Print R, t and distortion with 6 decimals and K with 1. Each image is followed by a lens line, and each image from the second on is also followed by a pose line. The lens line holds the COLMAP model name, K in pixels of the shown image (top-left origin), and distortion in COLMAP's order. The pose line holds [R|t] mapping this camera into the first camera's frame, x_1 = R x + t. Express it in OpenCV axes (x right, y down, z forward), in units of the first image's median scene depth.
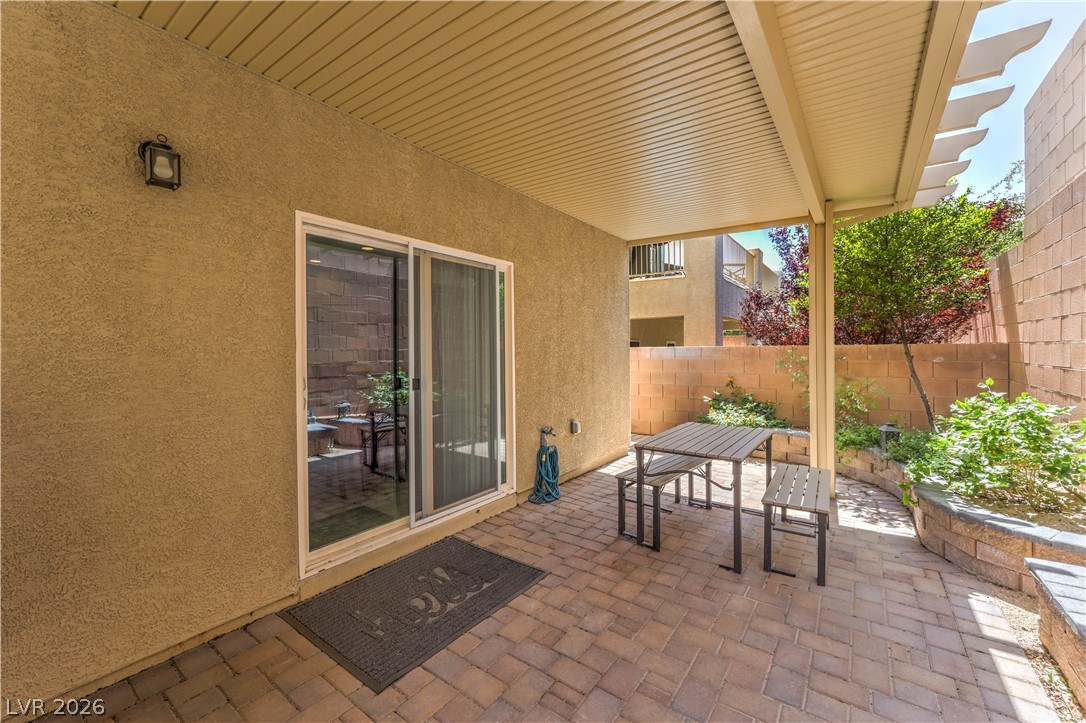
lens RADIAL K [[434.4, 0, 550.6], [0, 434.4, 349.6], [0, 0, 1]] dist [-0.006314, -0.000392]
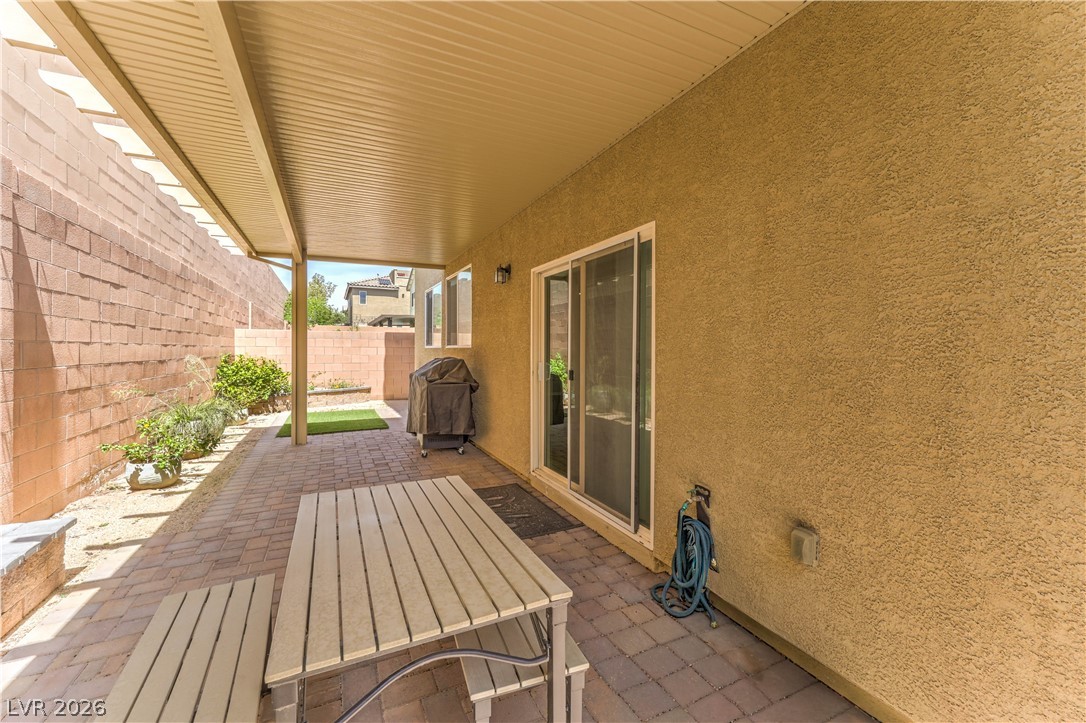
lens RADIAL K [[434.4, 0, 545.8], [0, 434.4, 354.2], [0, 0, 1]] dist [-0.006314, -0.000392]
pose [[-0.473128, 0.009637, -0.880941, 0.557318], [-0.006167, 0.999879, 0.014250, 0.003740], [0.880972, 0.012174, -0.473012, 1.077798]]
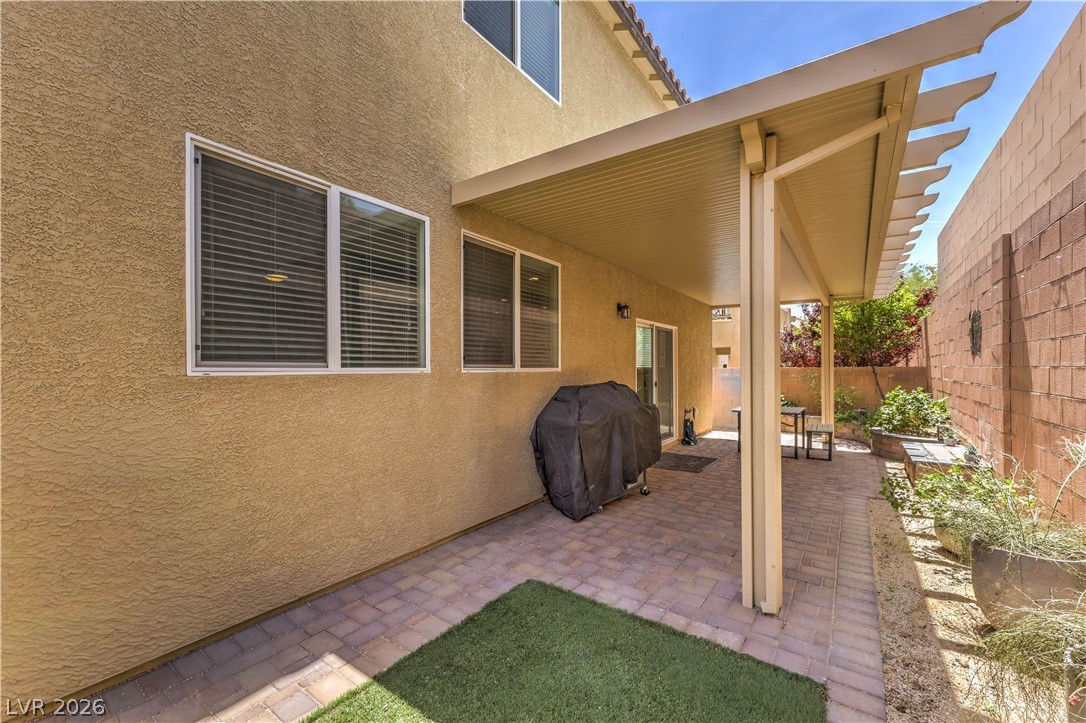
lens RADIAL K [[434.4, 0, 541.5], [0, 434.4, 376.2], [0, 0, 1]] dist [-0.006314, -0.000392]
pose [[0.999947, 0.002038, -0.010140, -0.663628], [-0.001908, 0.999915, 0.012875, 0.005148], [0.010166, -0.012855, 0.999866, -0.994472]]
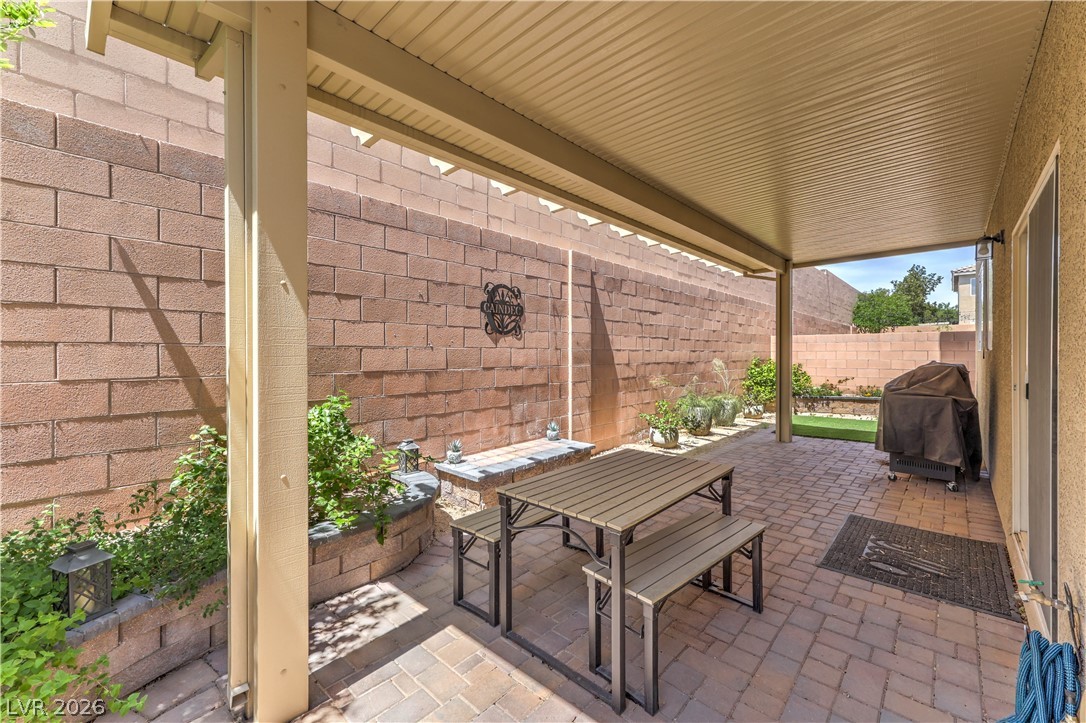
lens RADIAL K [[434.4, 0, 535.2], [0, 434.4, 356.5], [0, 0, 1]] dist [-0.006314, -0.000392]
pose [[-0.988792, 0.003366, 0.149261, 0.318067], [0.004628, 0.999956, 0.008106, 0.007235], [-0.149227, 0.008706, -0.988765, 1.348877]]
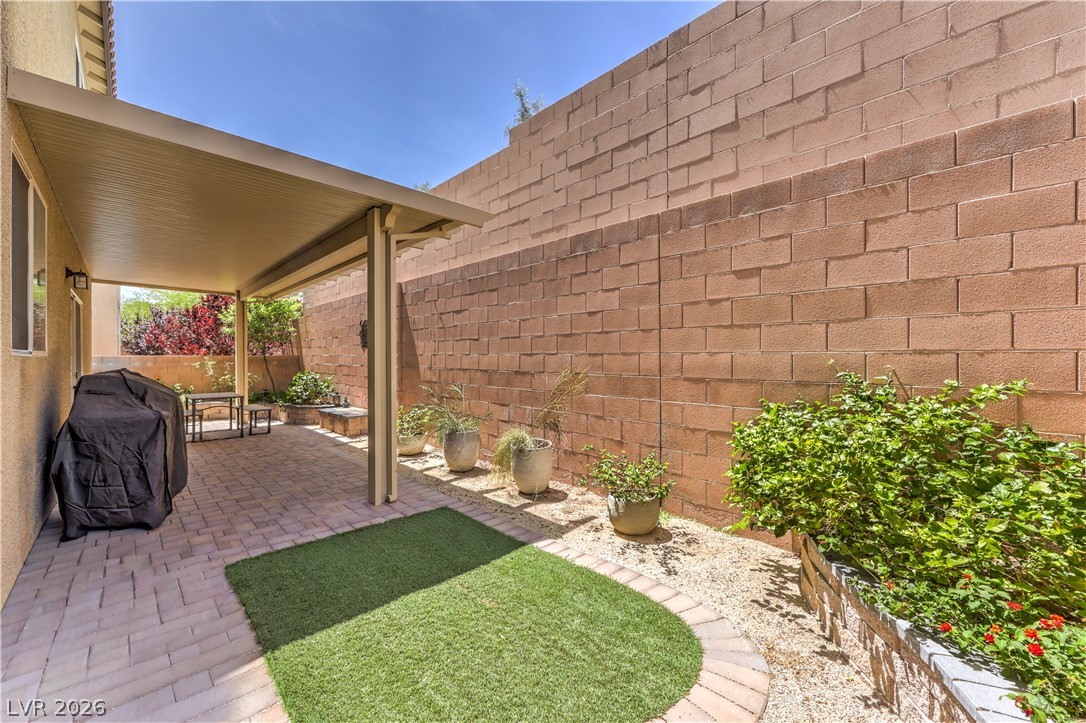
lens RADIAL K [[434.4, 0, 543.8], [0, 434.4, 358.2], [0, 0, 1]] dist [-0.006314, -0.000392]
pose [[0.182900, 0.000265, 0.983131, -1.268516], [0.005726, 0.999983, -0.001335, 0.014439], [-0.983115, 0.005874, 0.182896, -0.927433]]
